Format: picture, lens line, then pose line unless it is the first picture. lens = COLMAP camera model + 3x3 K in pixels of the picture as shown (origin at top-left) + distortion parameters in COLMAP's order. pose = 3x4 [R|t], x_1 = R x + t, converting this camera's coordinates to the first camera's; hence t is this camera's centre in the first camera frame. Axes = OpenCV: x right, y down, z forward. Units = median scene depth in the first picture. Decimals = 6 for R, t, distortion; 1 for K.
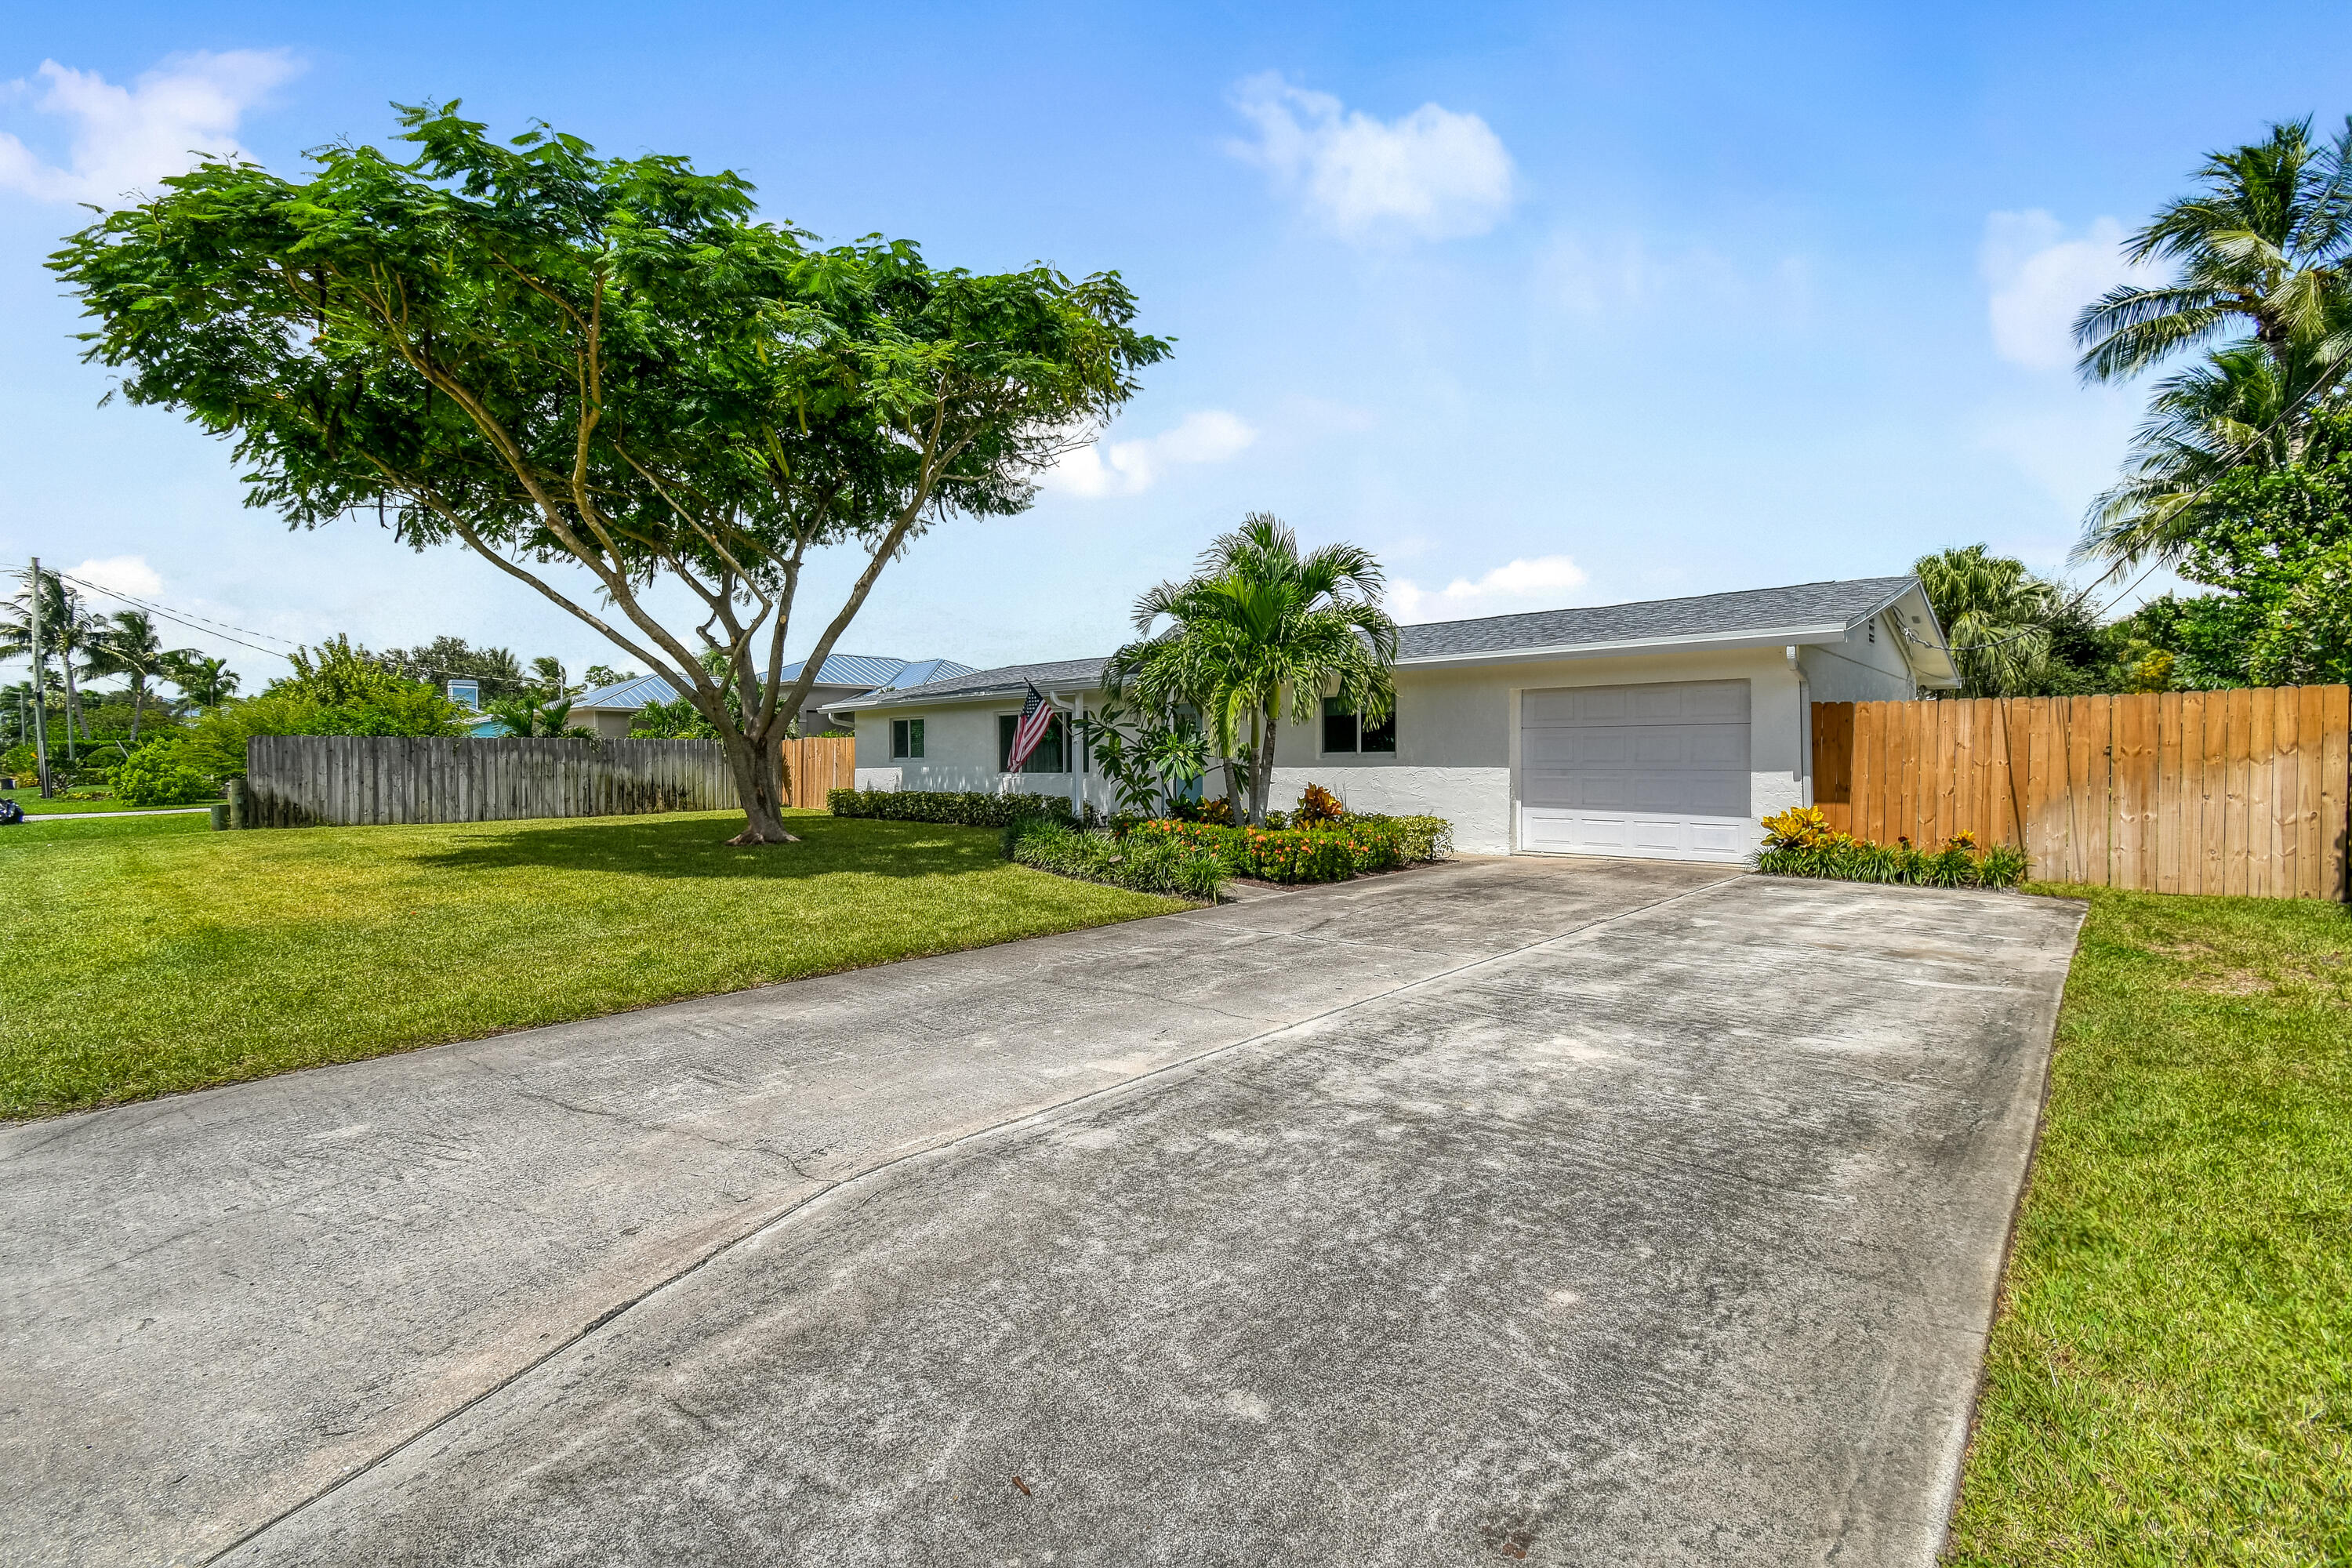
lens RADIAL K [[1041.0, 0, 1171.2], [0, 1041.0, 752.2], [0, 0, 1]] dist [-0.002916, -0.000886]
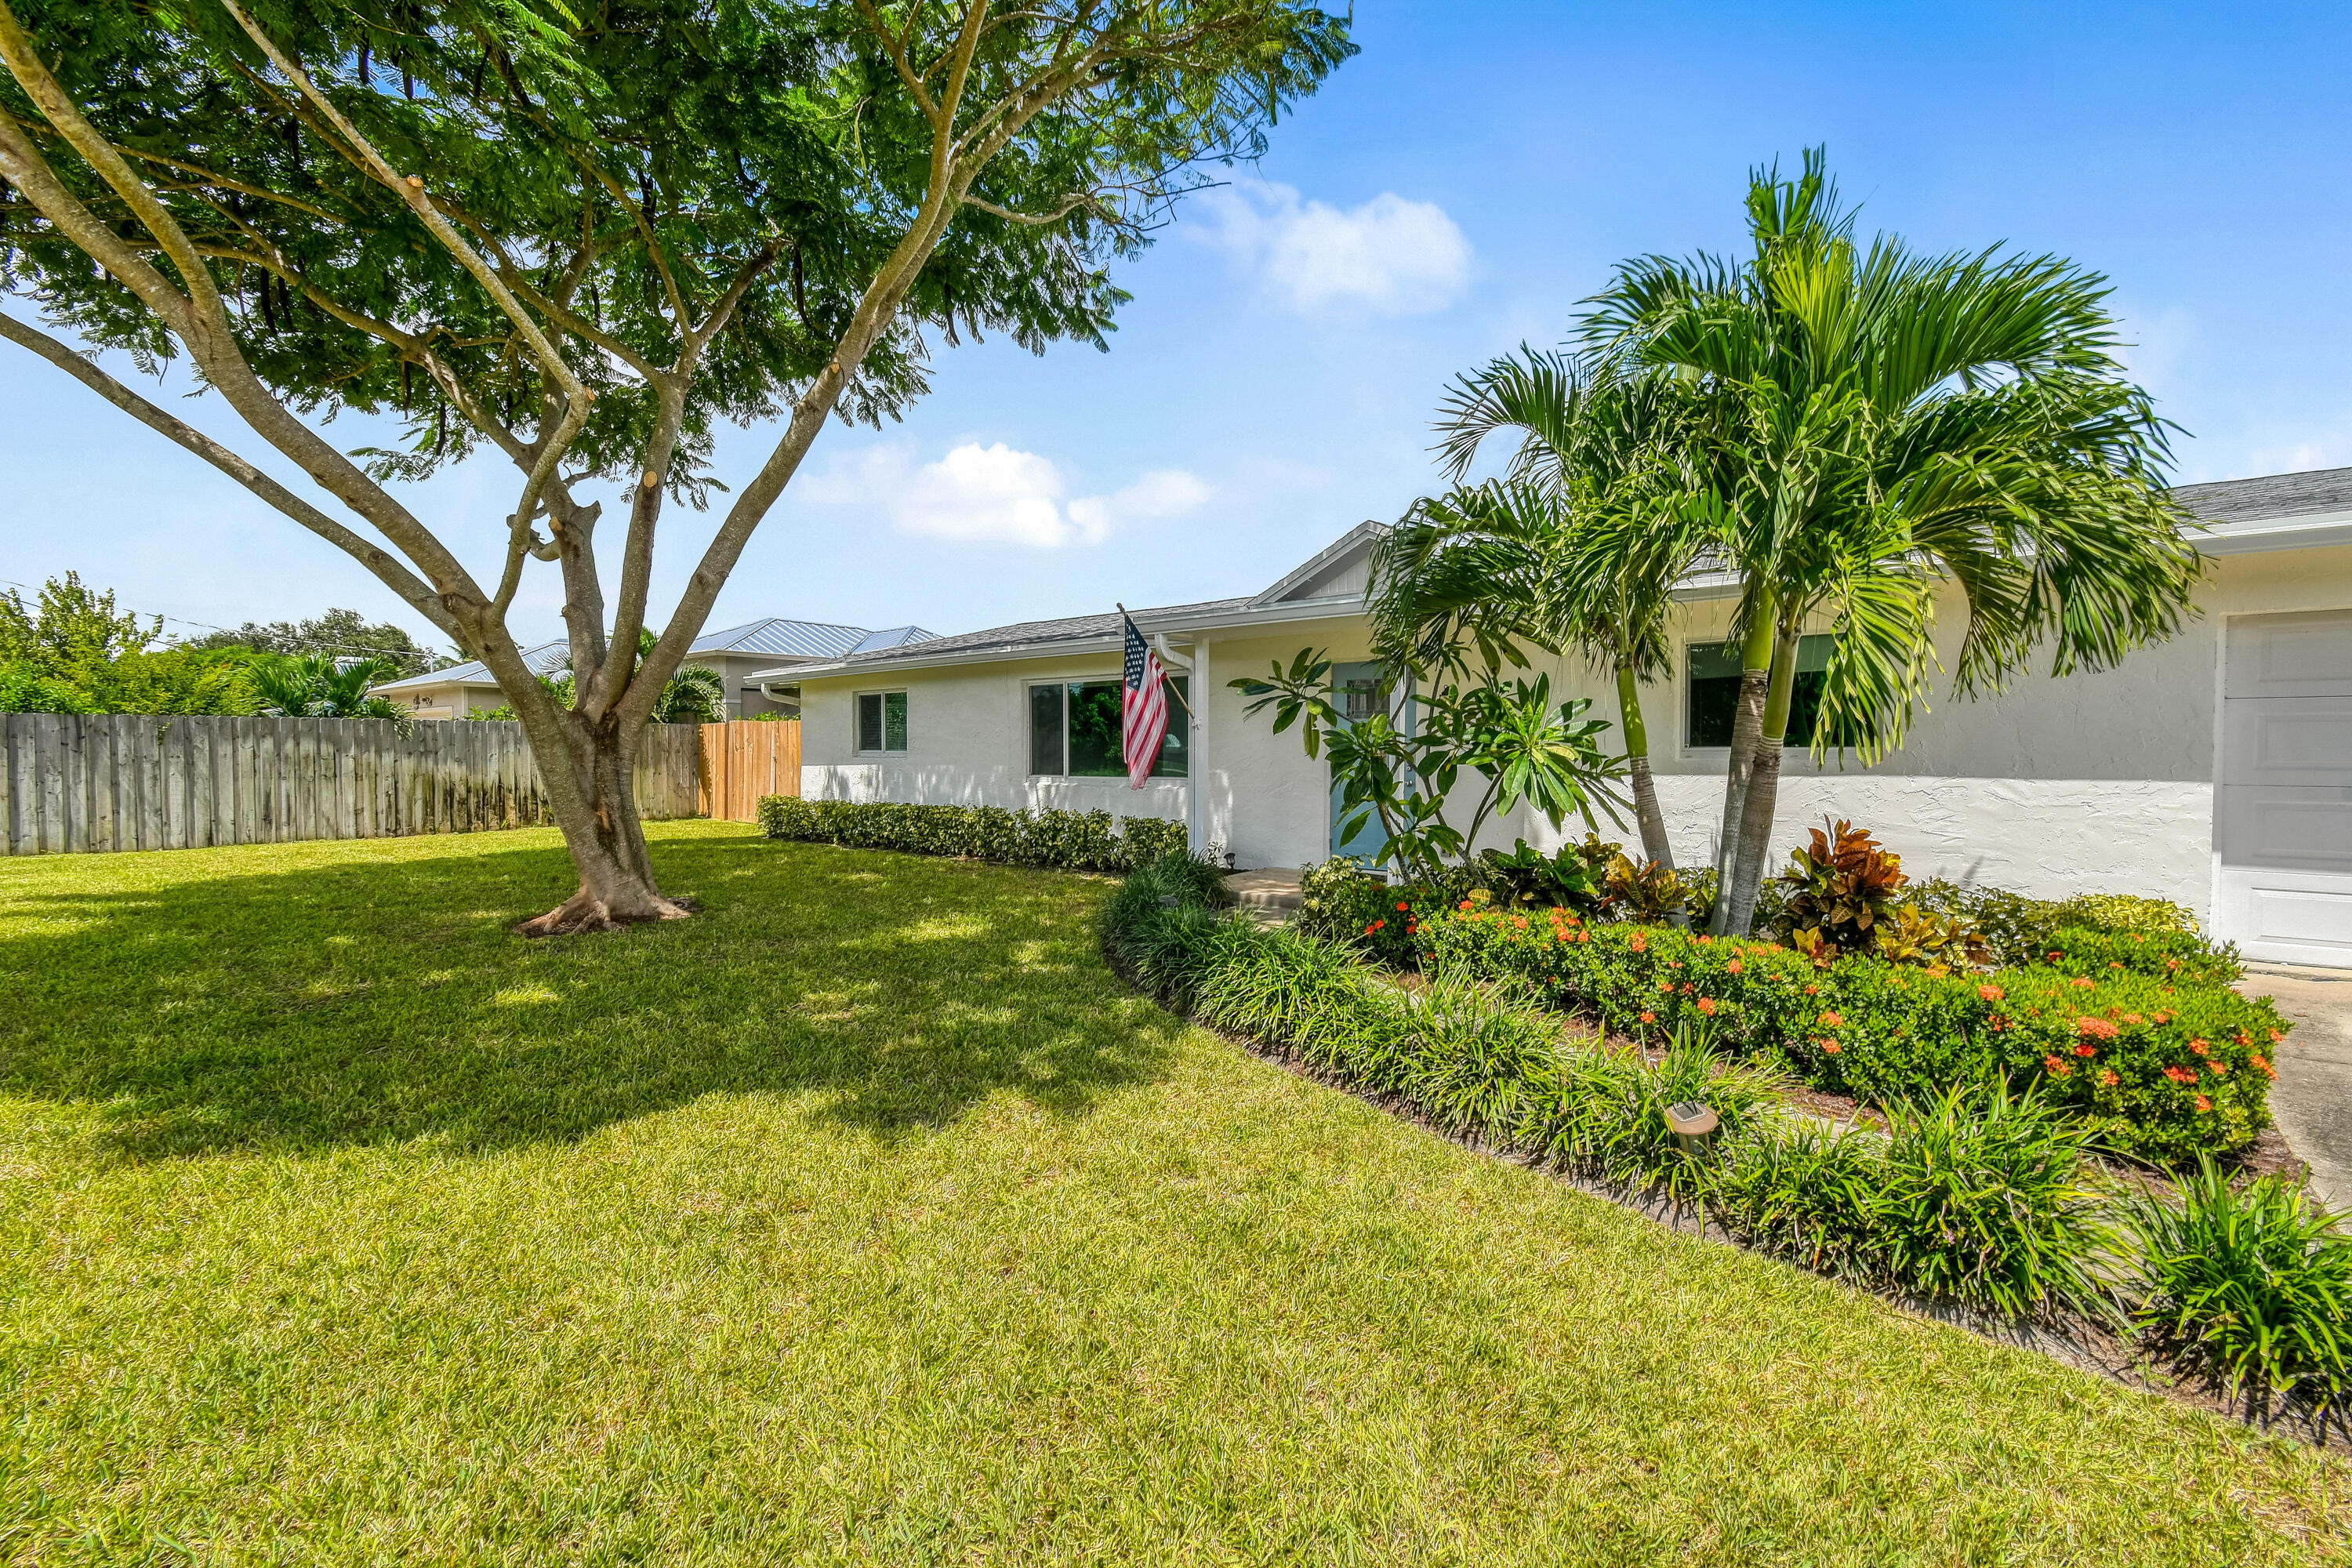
lens RADIAL K [[1041.0, 0, 1171.2], [0, 1041.0, 752.2], [0, 0, 1]] dist [-0.002916, -0.000886]
pose [[0.999110, 0.004306, 0.041972, -0.098610], [-0.004682, 0.999950, 0.008854, -0.000274], [-0.041932, -0.009043, 0.999080, 0.337532]]
